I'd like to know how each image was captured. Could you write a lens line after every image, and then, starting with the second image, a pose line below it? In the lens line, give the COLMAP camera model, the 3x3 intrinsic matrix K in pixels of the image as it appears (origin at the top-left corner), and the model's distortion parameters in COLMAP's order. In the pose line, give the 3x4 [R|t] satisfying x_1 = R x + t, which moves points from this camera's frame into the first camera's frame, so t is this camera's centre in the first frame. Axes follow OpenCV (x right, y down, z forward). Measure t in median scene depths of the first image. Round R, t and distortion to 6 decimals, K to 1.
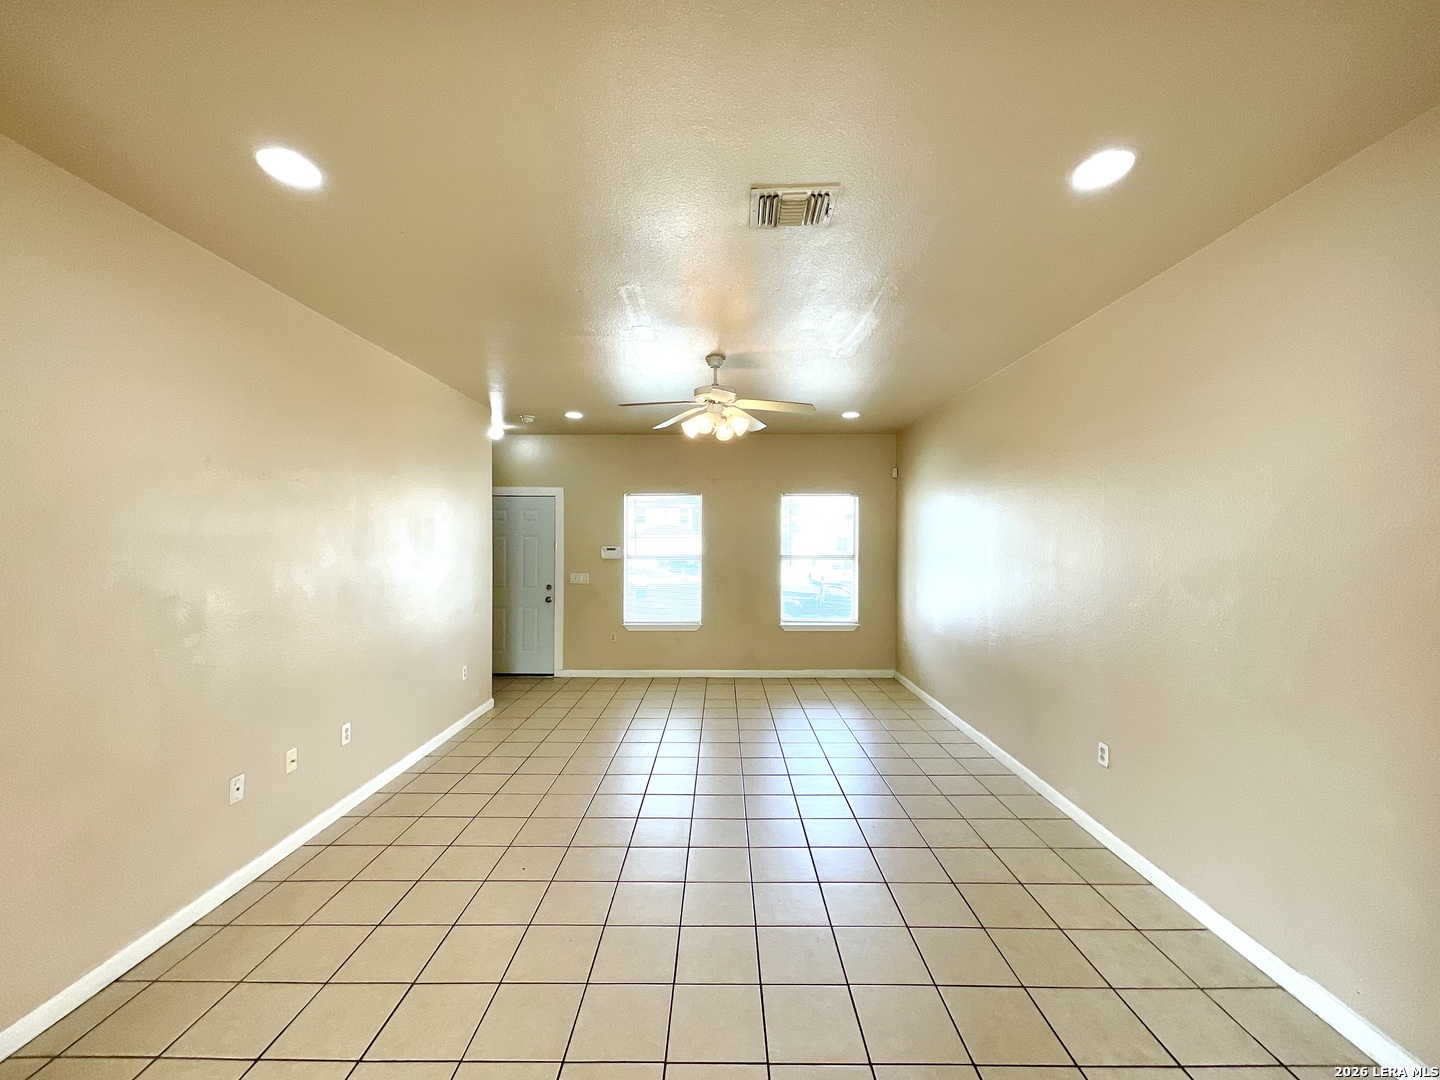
lens RADIAL K [[580.1, 0, 719.2], [0, 580.1, 542.0], [0, 0, 1]] dist [-0.010560, 0.004482]
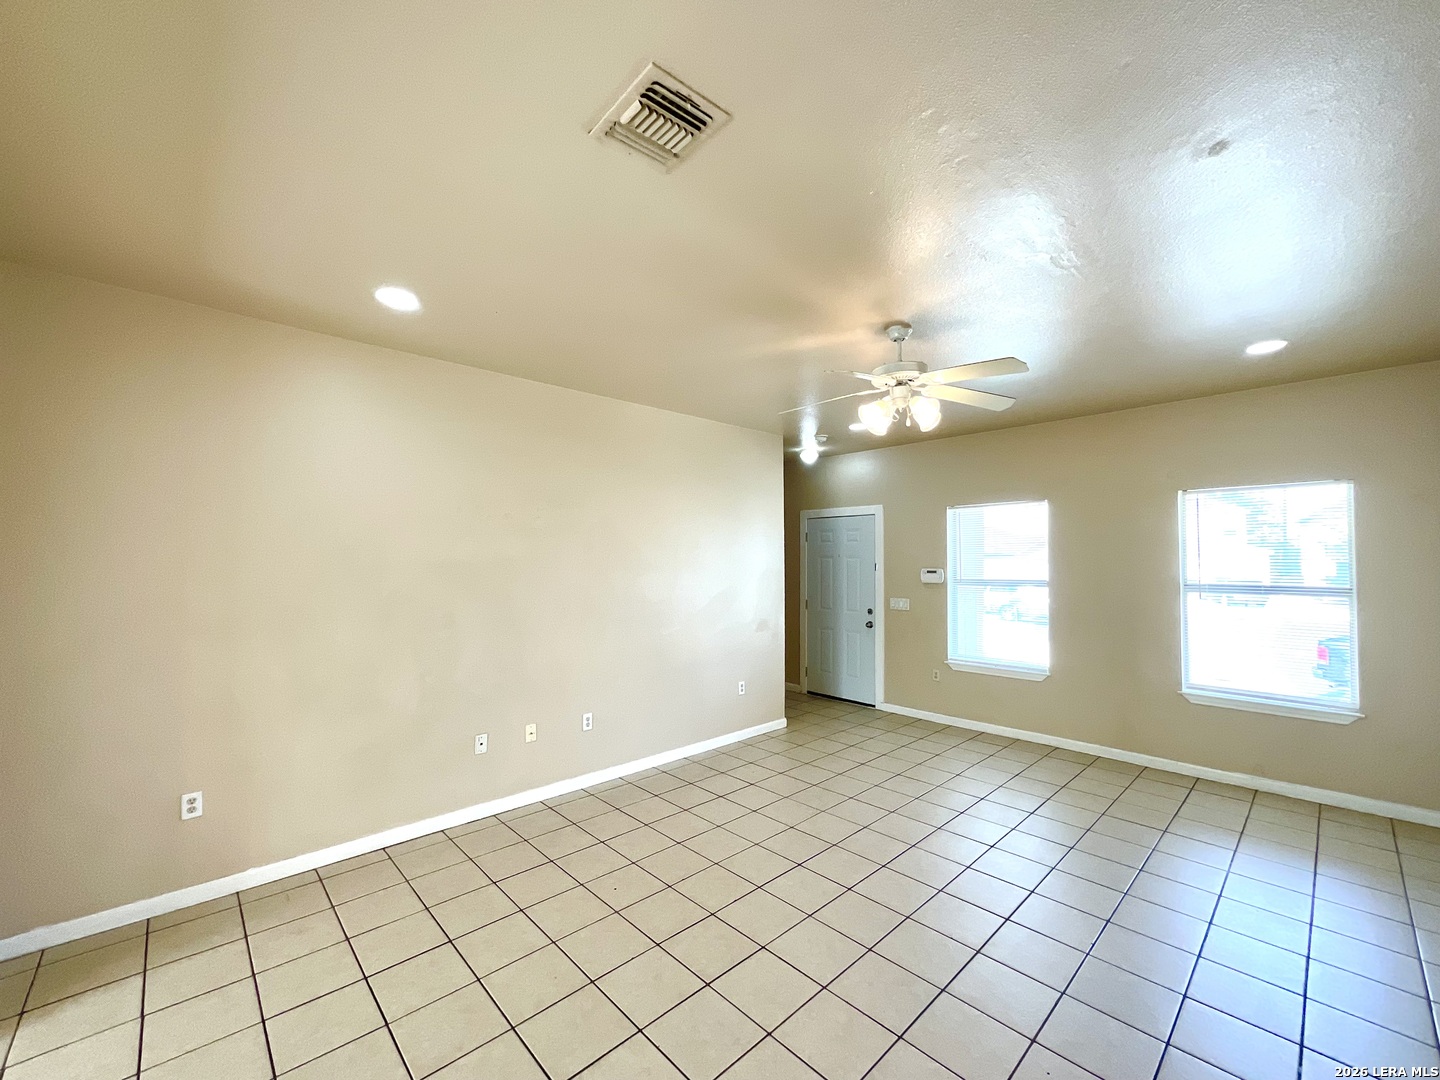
lens RADIAL K [[580.1, 0, 719.2], [0, 580.1, 542.0], [0, 0, 1]] dist [-0.010560, 0.004482]
pose [[0.683186, -0.024000, -0.729850, 0.228136], [0.001145, 0.999494, -0.031795, -0.005267], [0.730243, 0.020886, 0.682868, 0.178494]]
